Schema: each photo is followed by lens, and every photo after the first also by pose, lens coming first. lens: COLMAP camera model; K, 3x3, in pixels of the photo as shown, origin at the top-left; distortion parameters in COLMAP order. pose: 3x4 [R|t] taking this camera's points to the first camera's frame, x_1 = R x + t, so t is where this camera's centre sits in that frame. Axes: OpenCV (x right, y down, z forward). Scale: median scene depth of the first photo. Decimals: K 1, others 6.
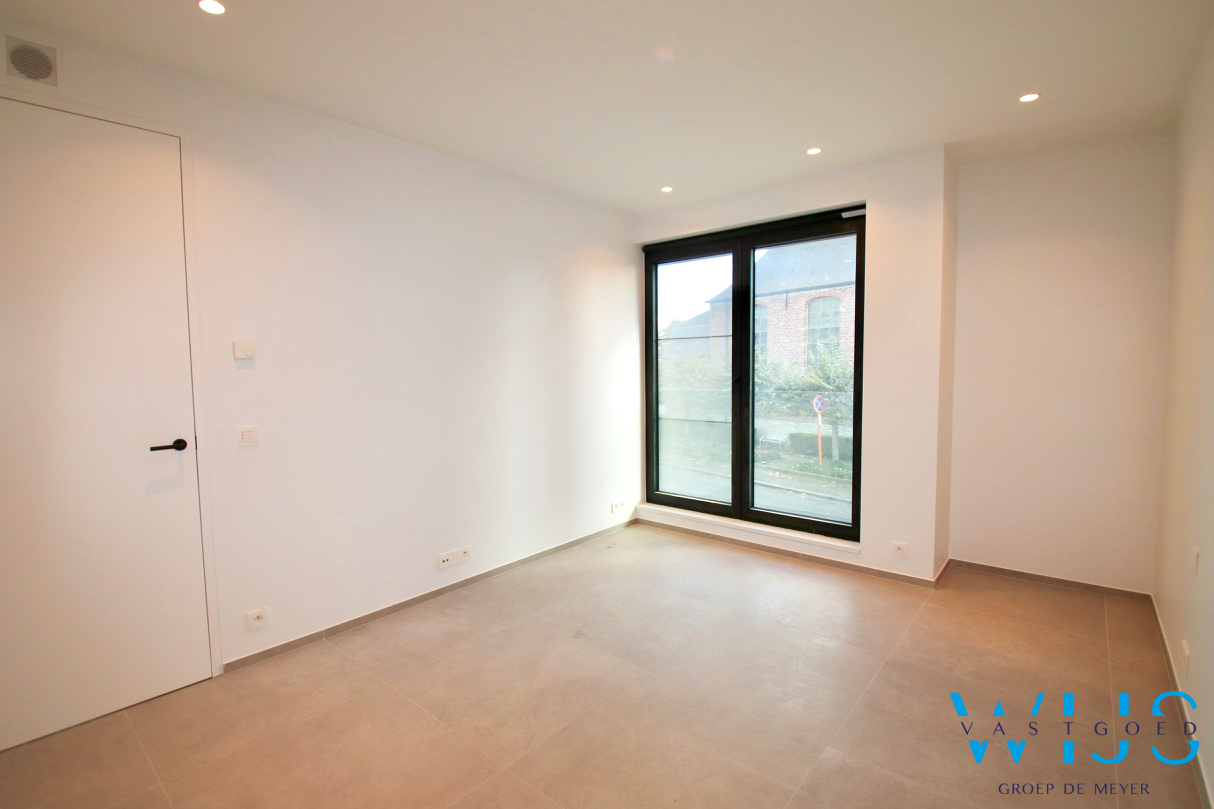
lens RADIAL K [[571.6, 0, 603.2], [0, 571.6, 399.5], [0, 0, 1]] dist [0.023364, -0.025507]
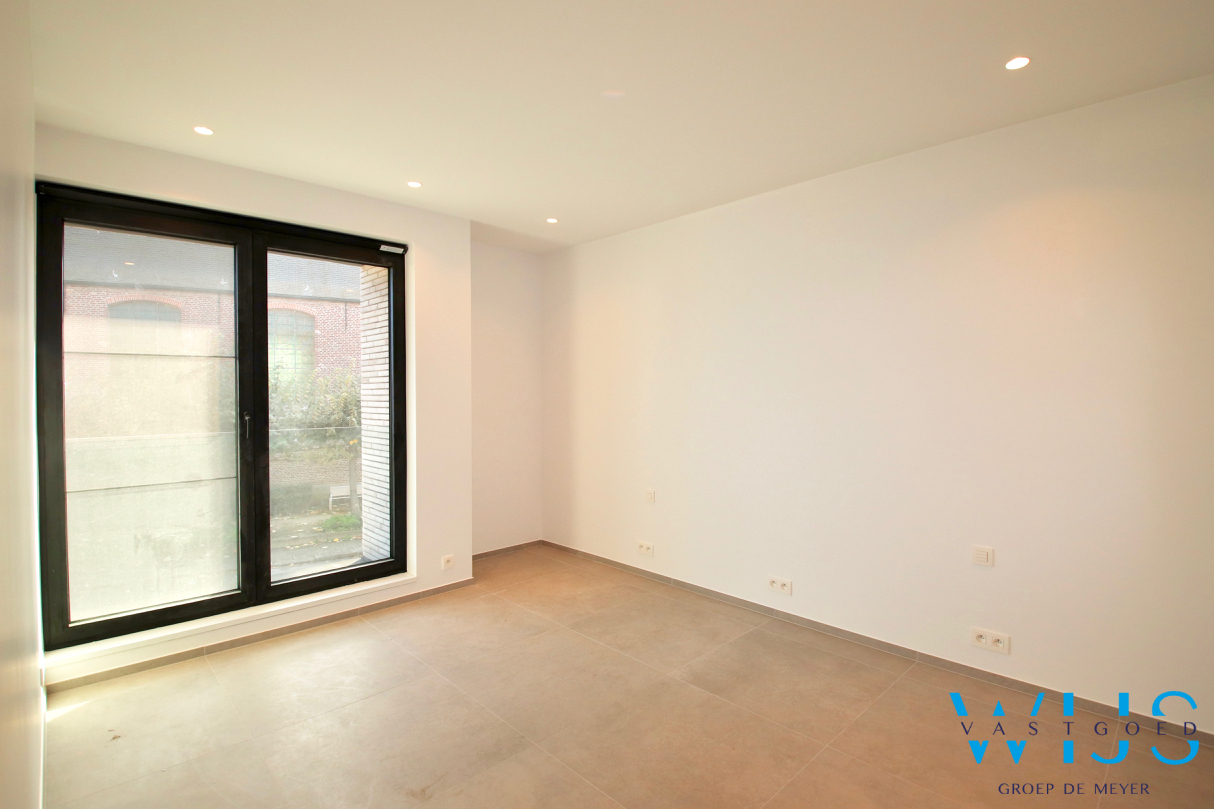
lens RADIAL K [[571.6, 0, 603.2], [0, 571.6, 399.5], [0, 0, 1]] dist [0.023364, -0.025507]
pose [[0.099433, 0.001404, 0.995043, -0.498605], [0.069470, 0.997549, -0.008350, -0.021383], [-0.992616, 0.069956, 0.099092, 0.501865]]
